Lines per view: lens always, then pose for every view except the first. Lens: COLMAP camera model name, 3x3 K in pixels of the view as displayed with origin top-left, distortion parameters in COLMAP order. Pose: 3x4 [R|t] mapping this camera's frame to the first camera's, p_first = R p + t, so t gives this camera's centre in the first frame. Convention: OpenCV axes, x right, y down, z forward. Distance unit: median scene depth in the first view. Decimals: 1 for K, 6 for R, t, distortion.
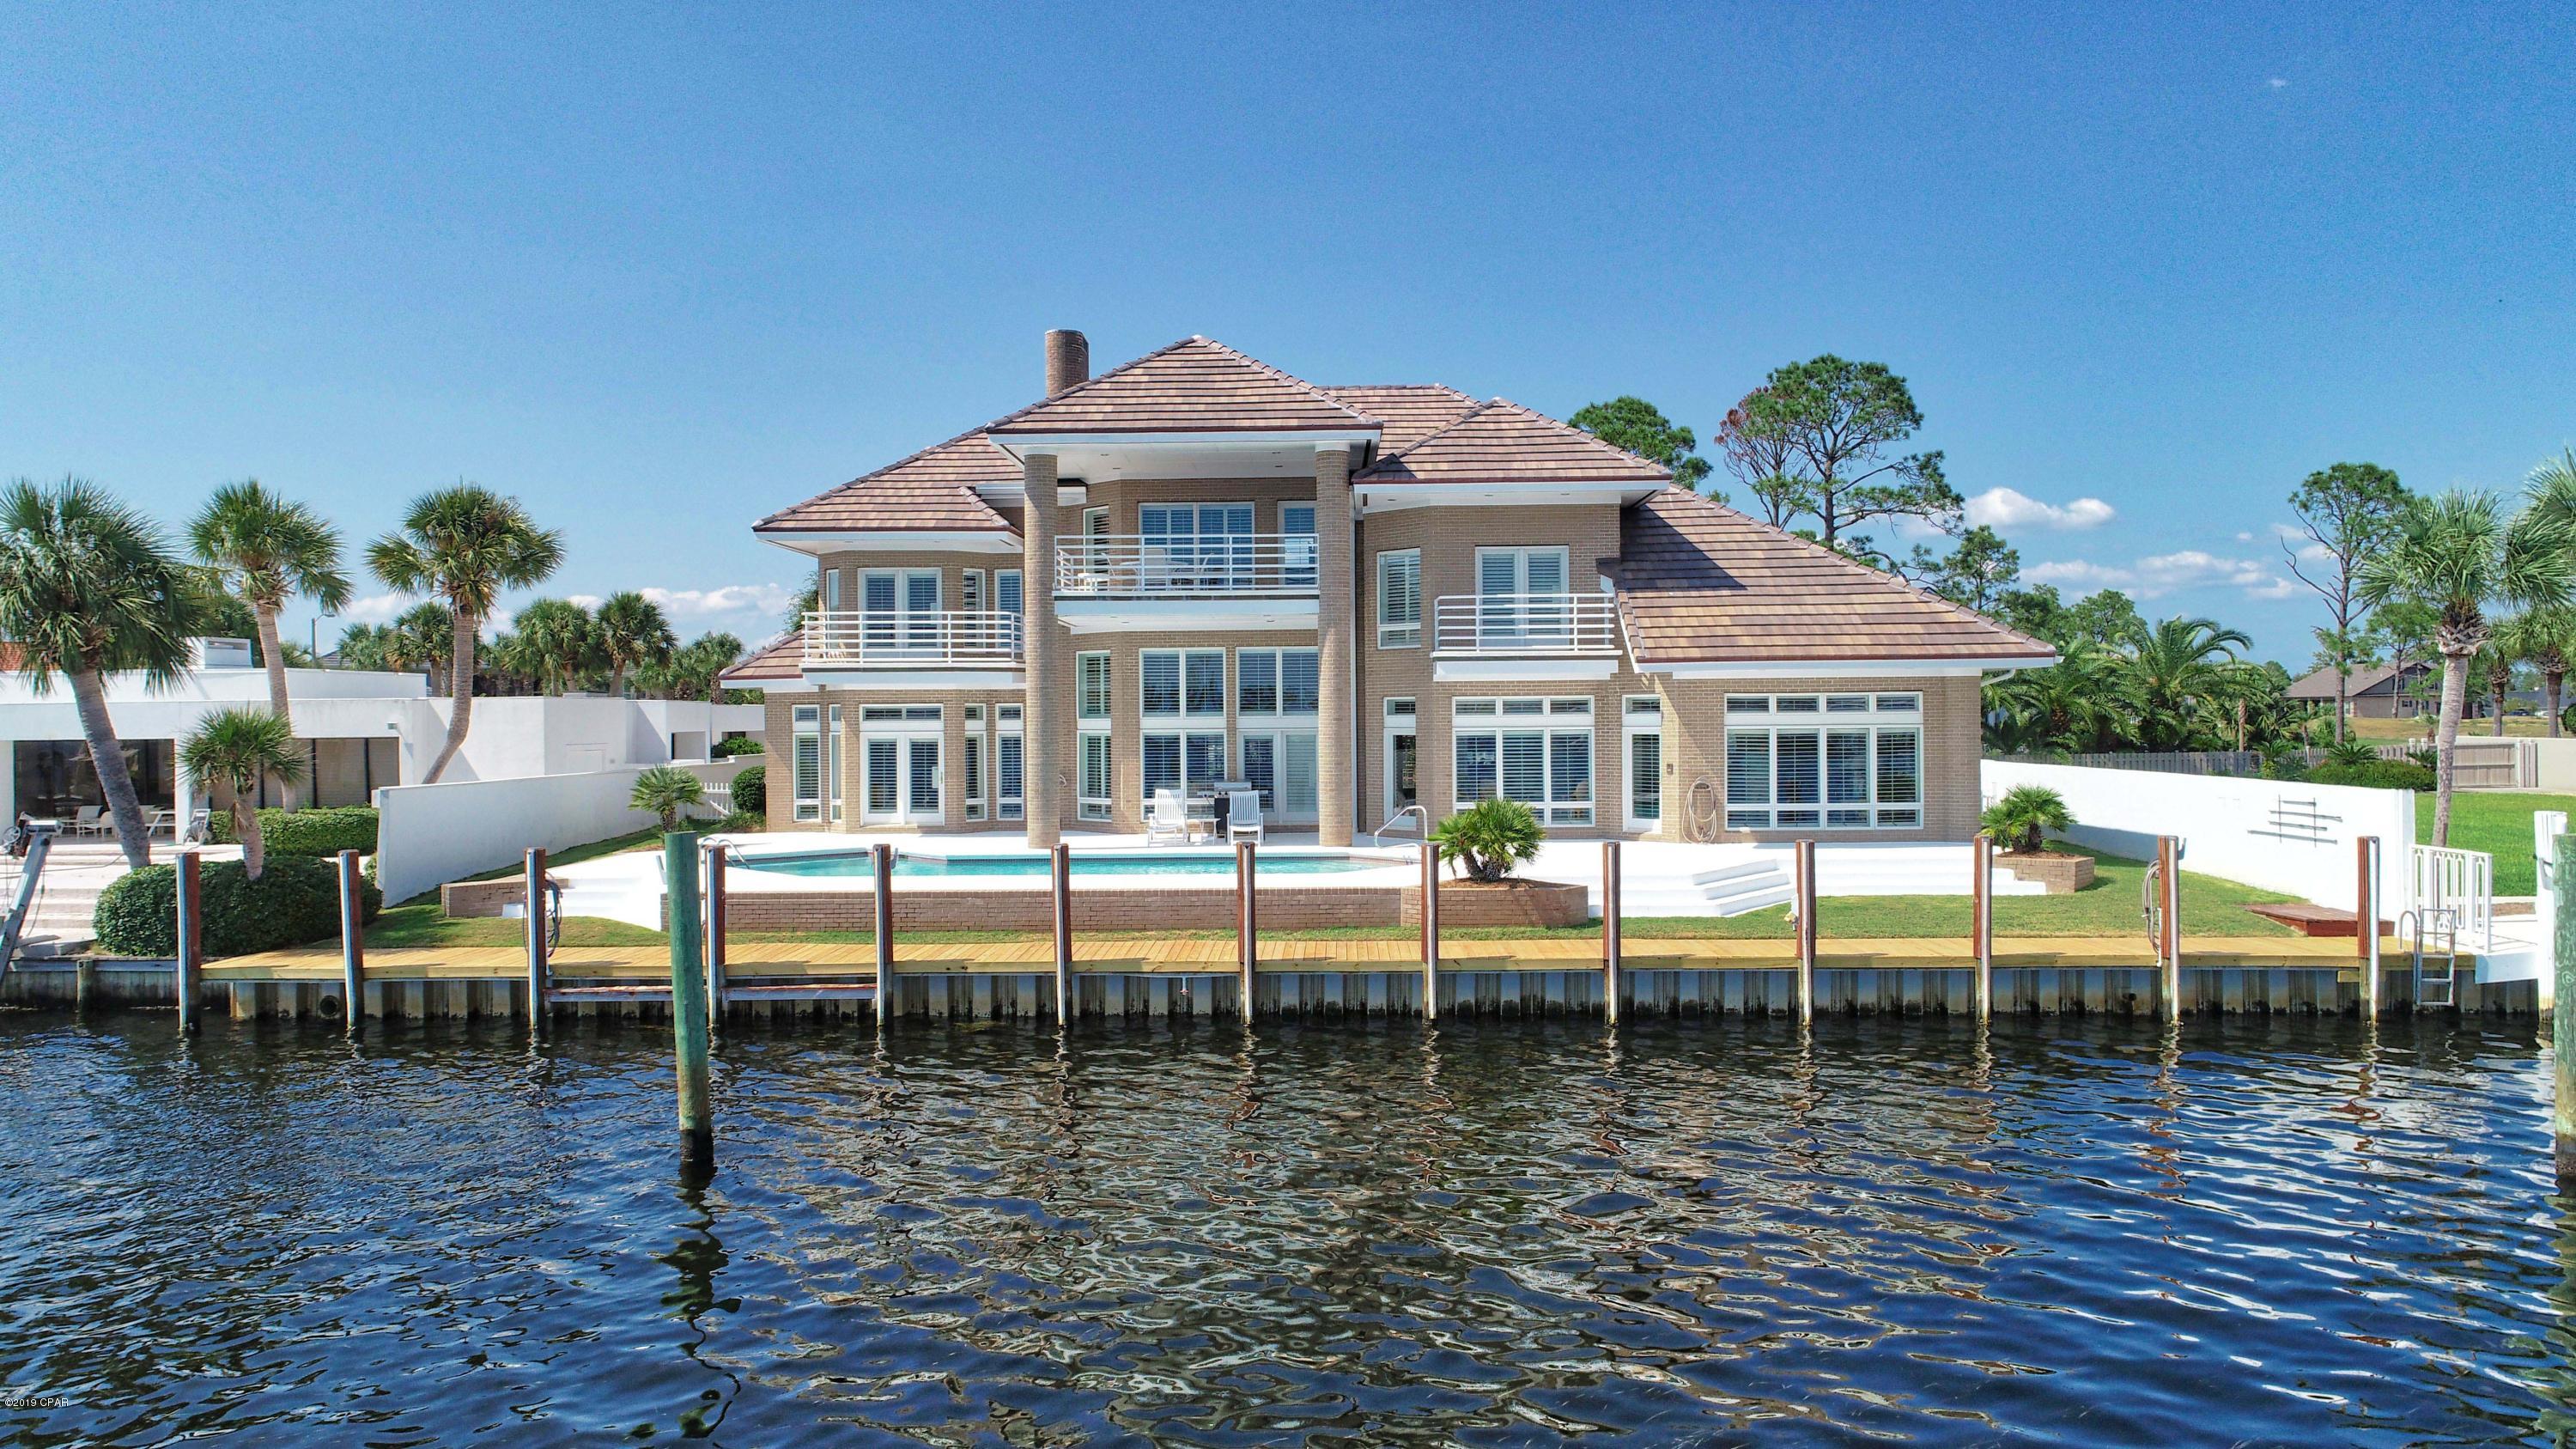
lens RADIAL K [[1773.1, 0, 1234.3], [0, 1773.1, 730.8], [0, 0, 1]] dist [0.004901, -0.002955]
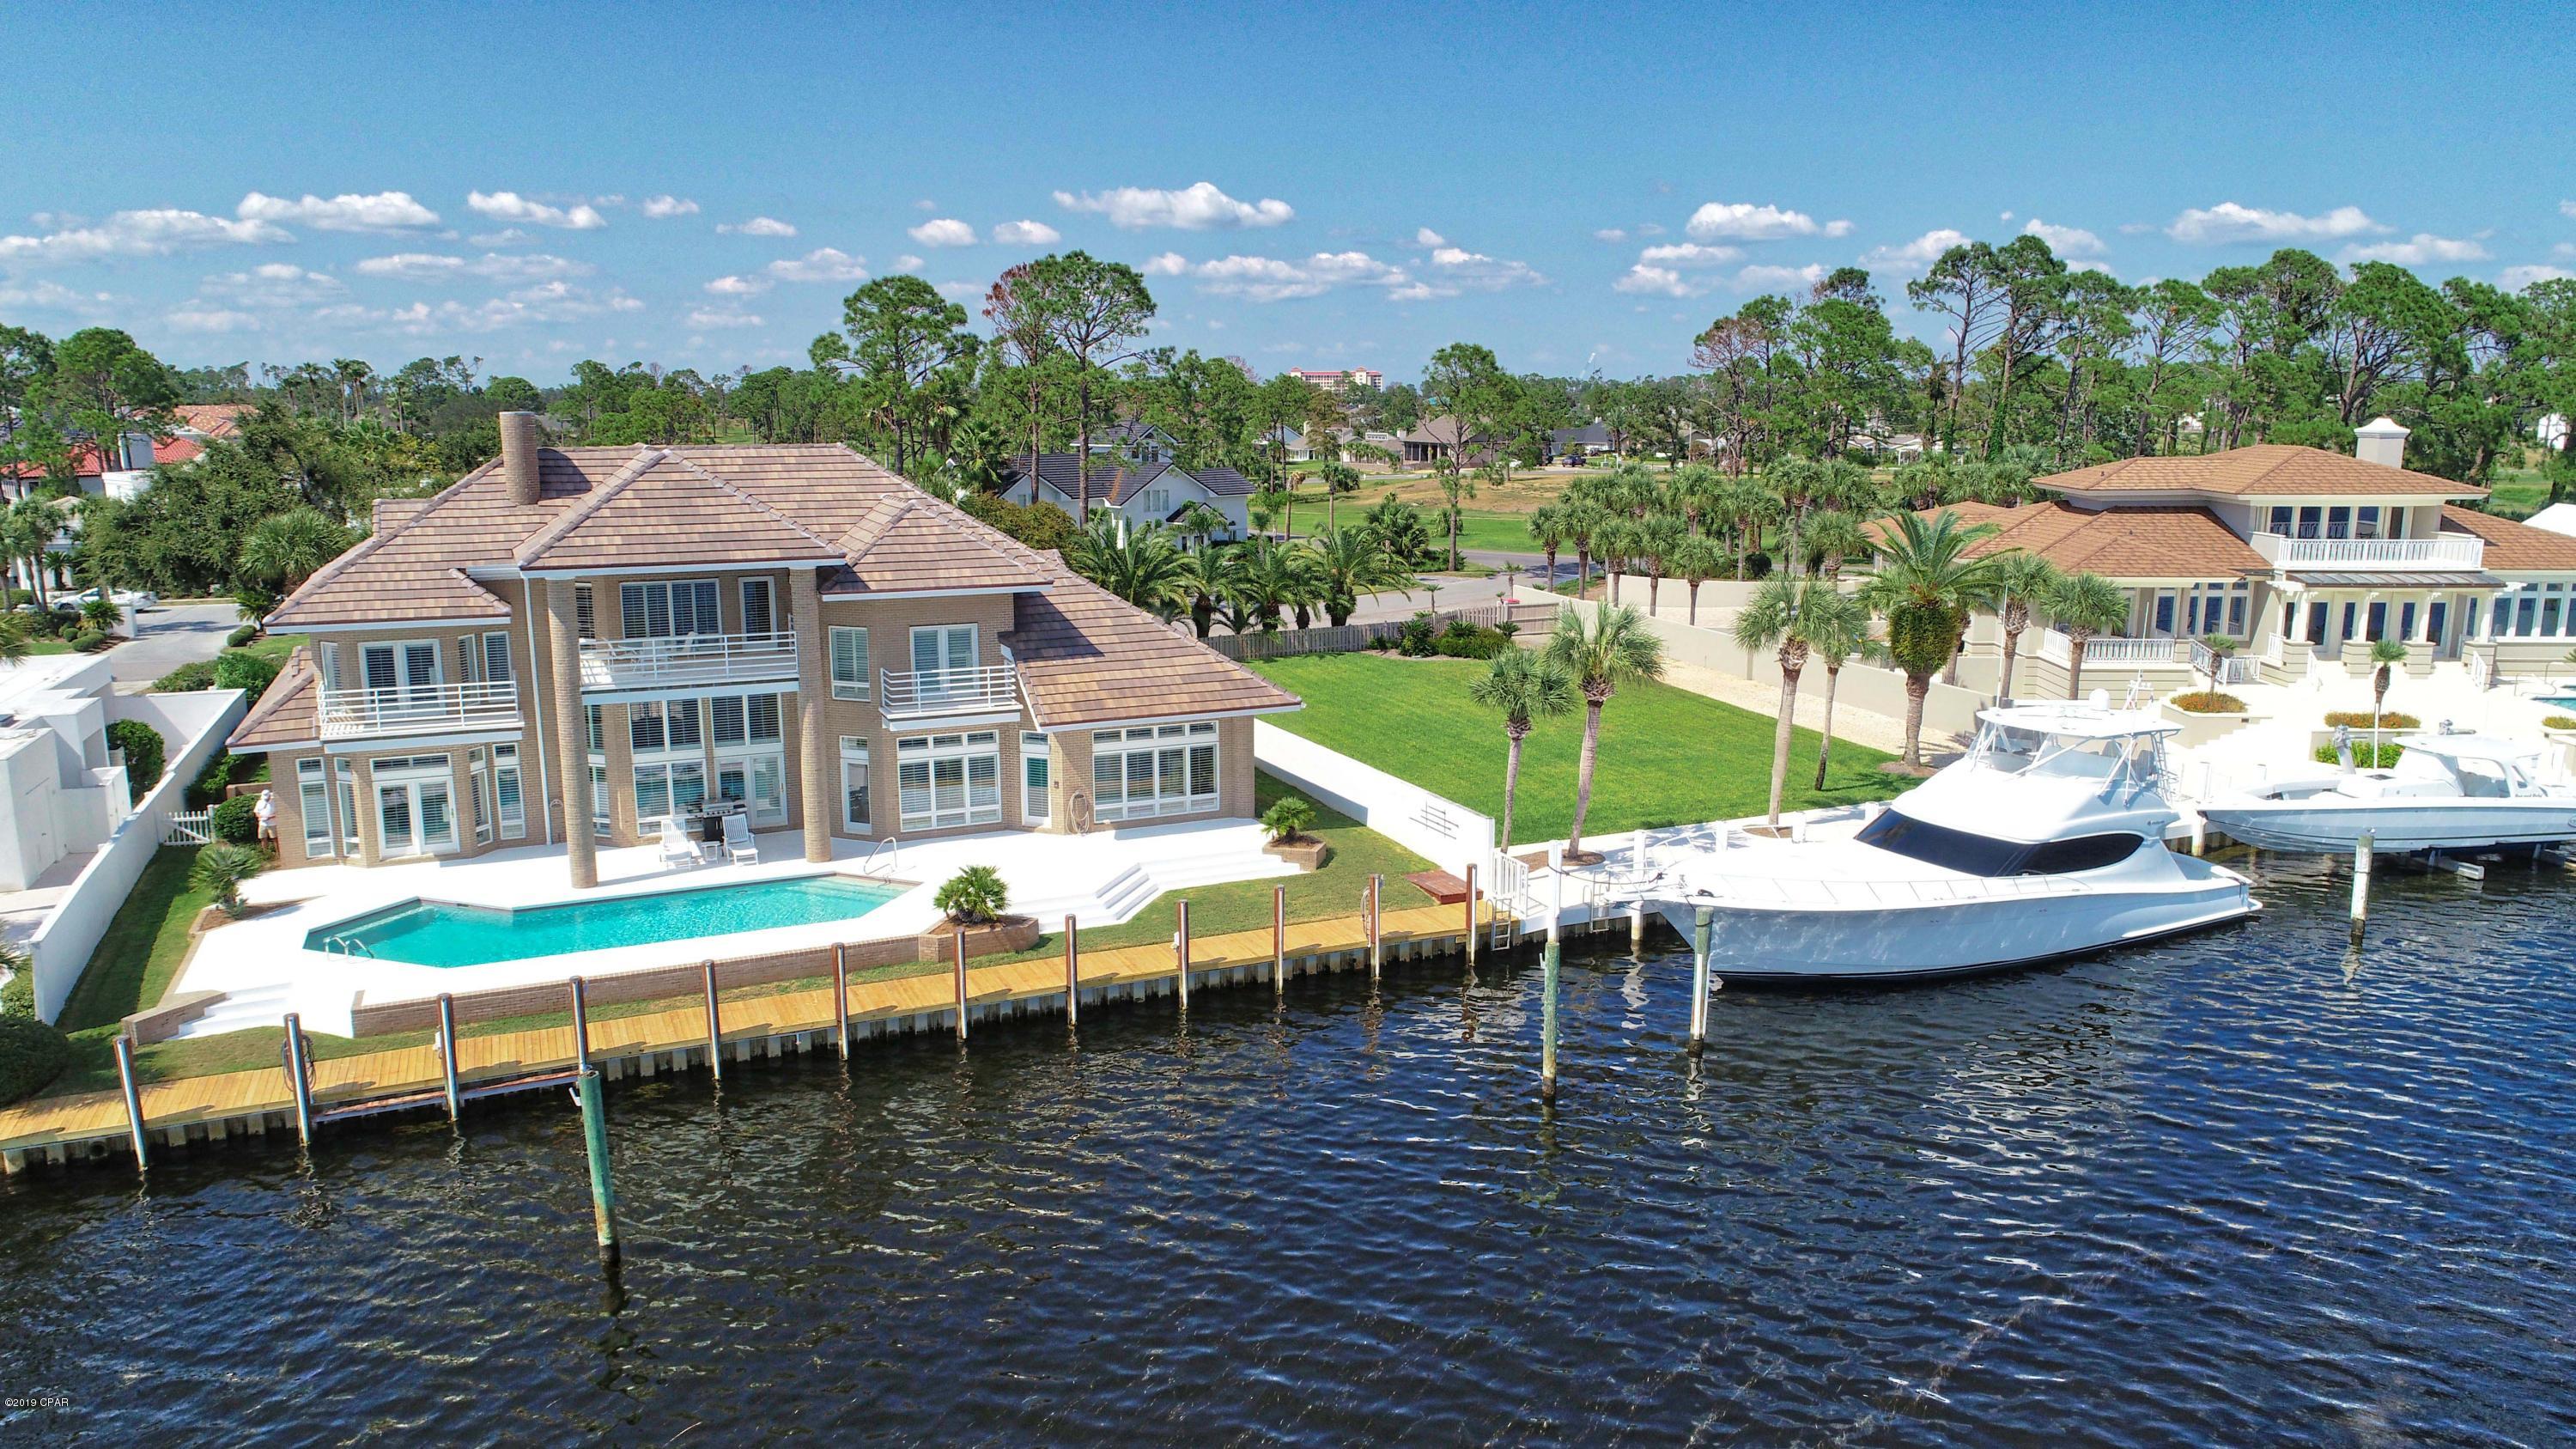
lens RADIAL K [[1742.4, 0, 1289.1], [0, 1742.4, 798.3], [0, 0, 1]] dist [0.002073, -0.000470]
pose [[0.892944, -0.089632, 0.441154, -0.200986], [0.000281, 0.980088, 0.198563, -0.240753], [-0.450167, -0.177182, 0.875189, -0.301591]]
